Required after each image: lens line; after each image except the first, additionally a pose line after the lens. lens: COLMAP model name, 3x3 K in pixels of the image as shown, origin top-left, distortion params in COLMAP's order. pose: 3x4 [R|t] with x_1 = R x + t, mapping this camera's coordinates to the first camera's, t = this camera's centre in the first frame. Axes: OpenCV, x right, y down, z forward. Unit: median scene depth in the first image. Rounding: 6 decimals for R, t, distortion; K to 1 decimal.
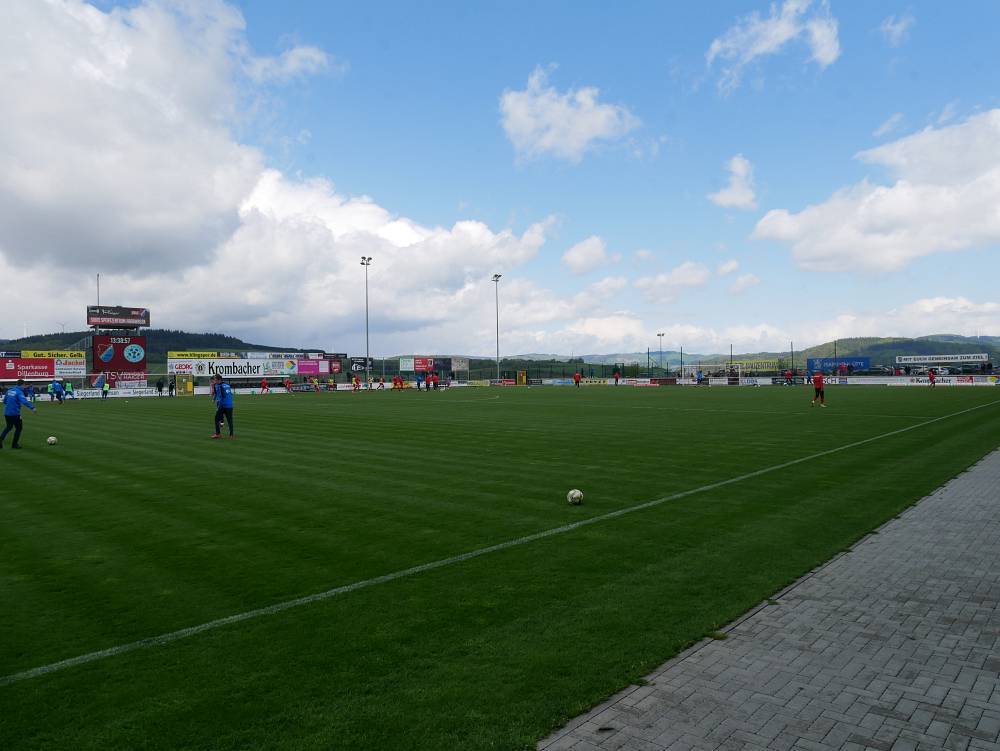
lens RADIAL K [[726.7, 0, 503.3], [0, 726.7, 375.2], [0, 0, 1]] dist [-0.046731, 0.007120]
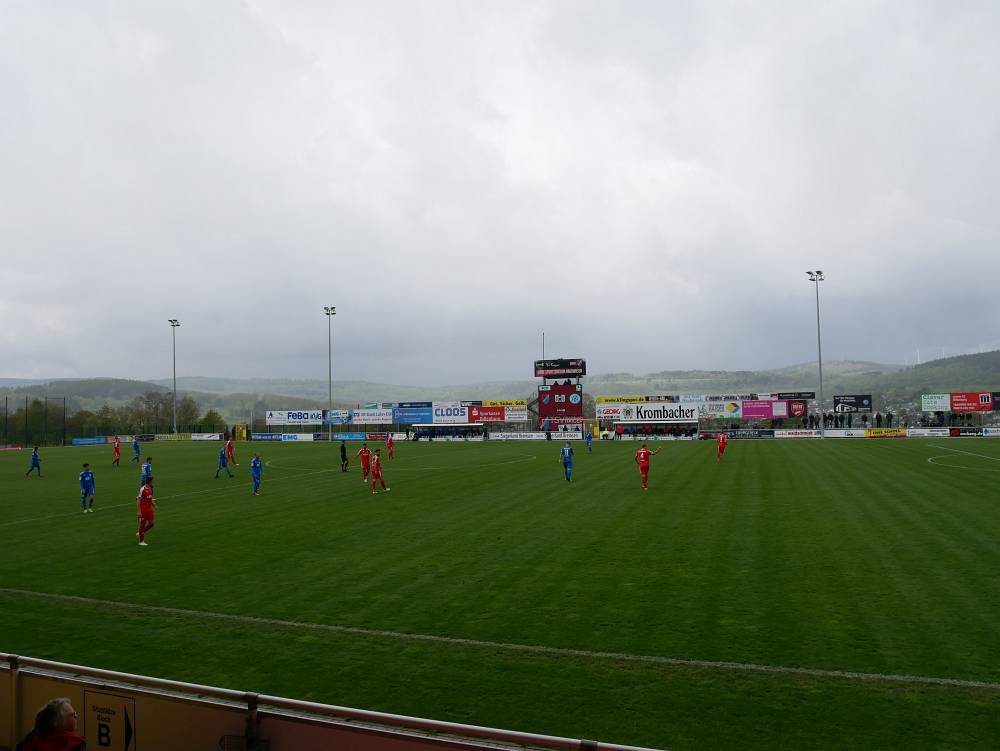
lens RADIAL K [[726.7, 0, 501.5], [0, 726.7, 376.4], [0, 0, 1]] dist [-0.046731, 0.007120]
pose [[0.439424, -0.053154, -0.896706, 0.418952], [0.004503, 0.998366, -0.056974, -0.003491], [0.898269, 0.020997, 0.438945, 0.392317]]
